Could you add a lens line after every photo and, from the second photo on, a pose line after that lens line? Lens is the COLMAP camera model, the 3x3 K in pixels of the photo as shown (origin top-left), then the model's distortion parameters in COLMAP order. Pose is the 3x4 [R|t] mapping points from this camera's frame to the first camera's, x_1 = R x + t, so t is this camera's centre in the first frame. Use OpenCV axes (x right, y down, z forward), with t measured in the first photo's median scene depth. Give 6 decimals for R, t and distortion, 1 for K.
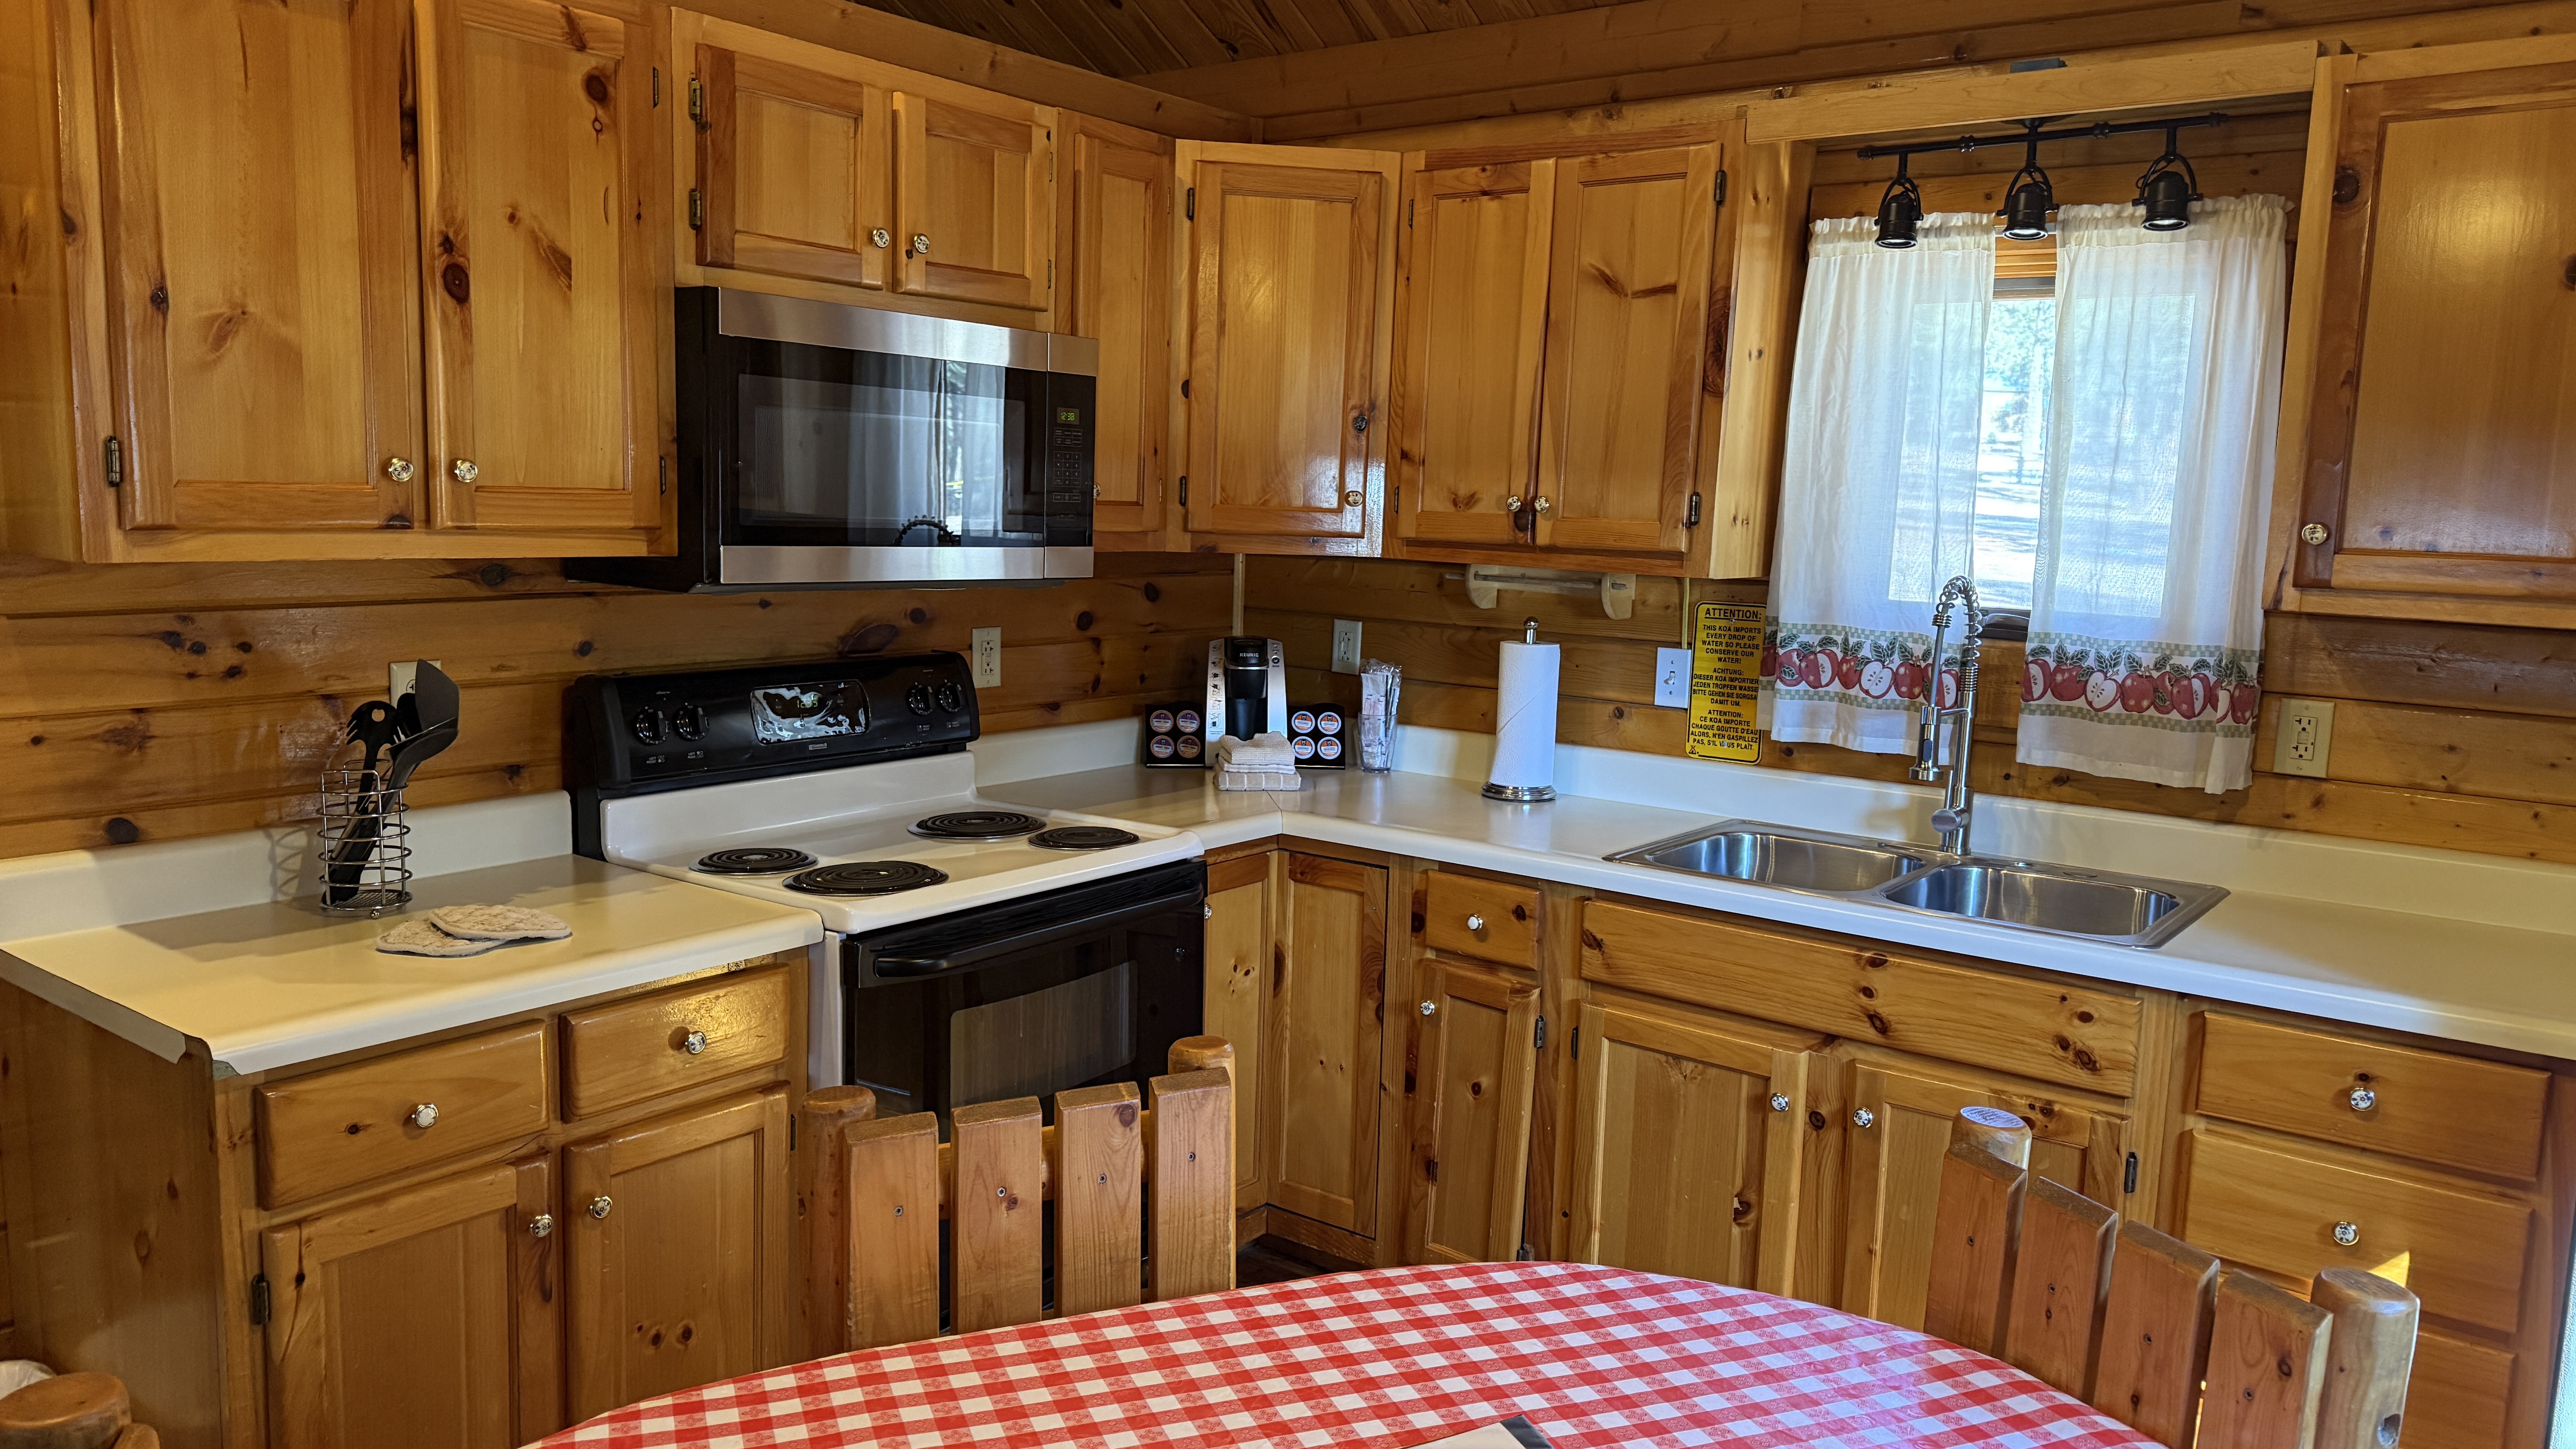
lens RADIAL K [[1790.4, 0, 1275.9], [0, 1790.4, 724.8], [0, 0, 1]] dist [0.078238, -0.110469]
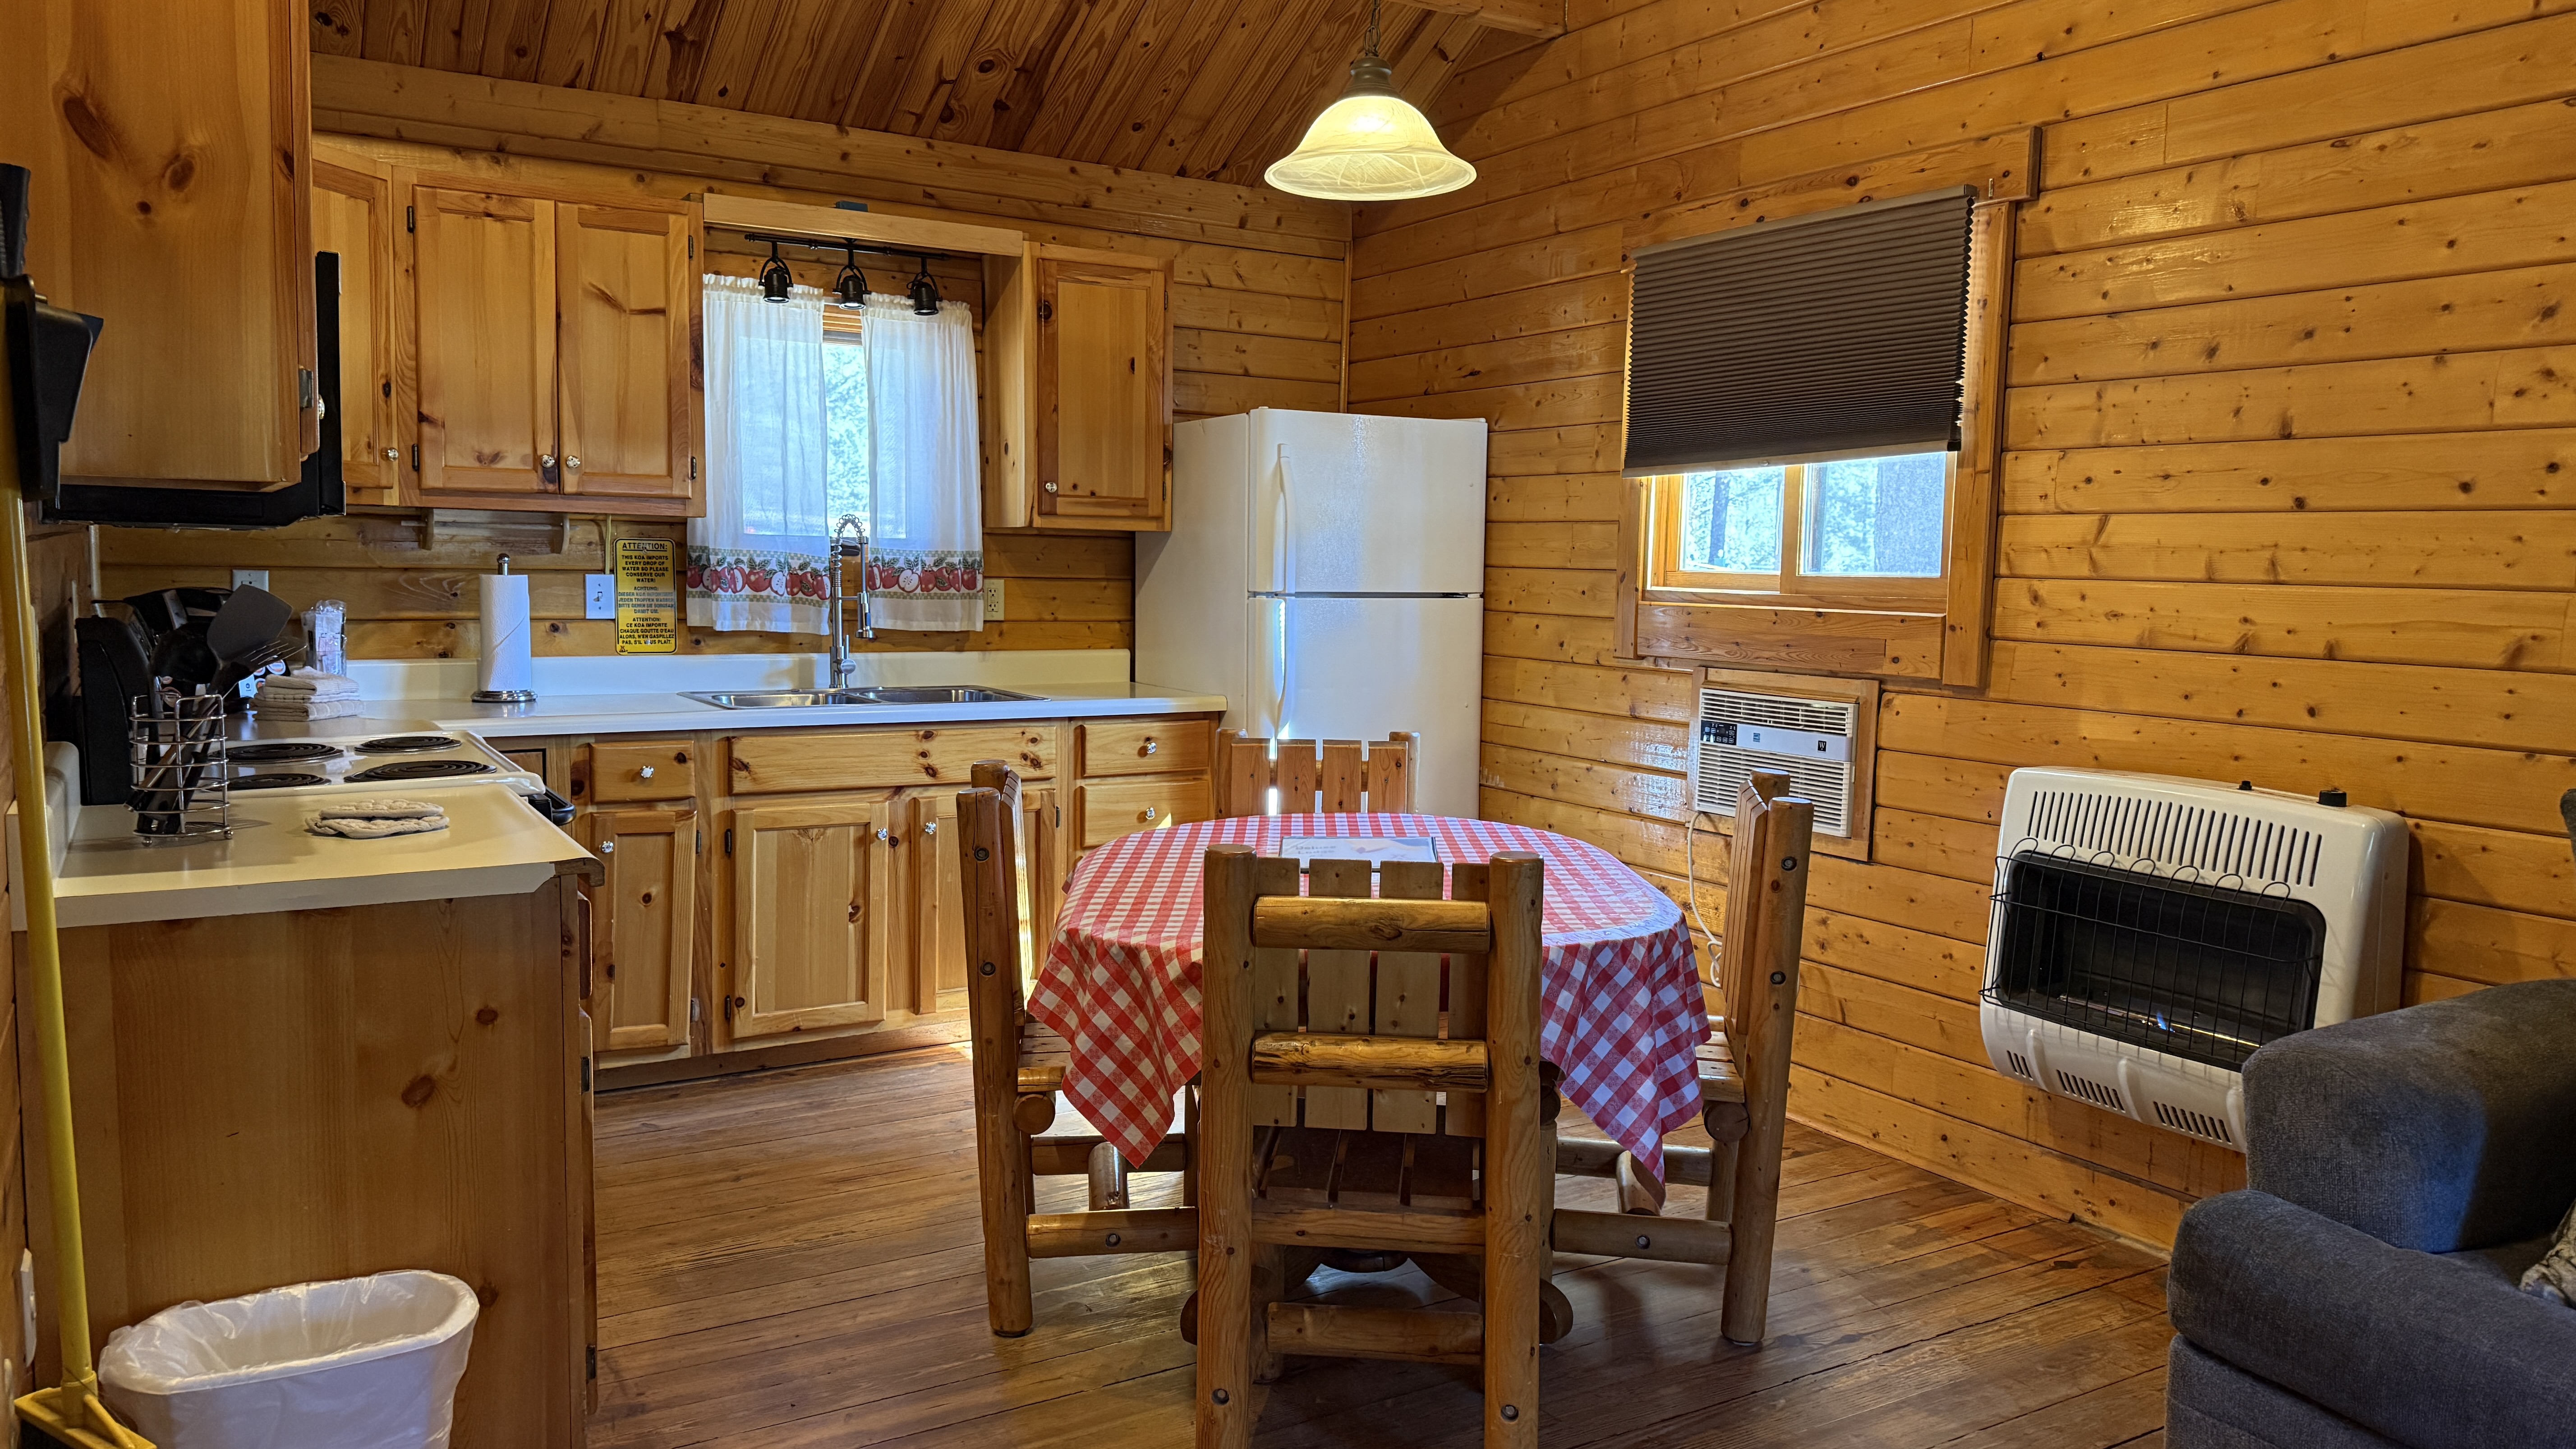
lens RADIAL K [[1815.7, 0, 1273.5], [0, 1815.7, 724.7], [0, 0, 1]] dist [0.068766, -0.076105]
pose [[0.366583, -0.111097, 0.923729, -1.151527], [0.112529, 0.990851, 0.074513, 0.030214], [-0.923555, 0.076631, 0.375730, 0.052841]]
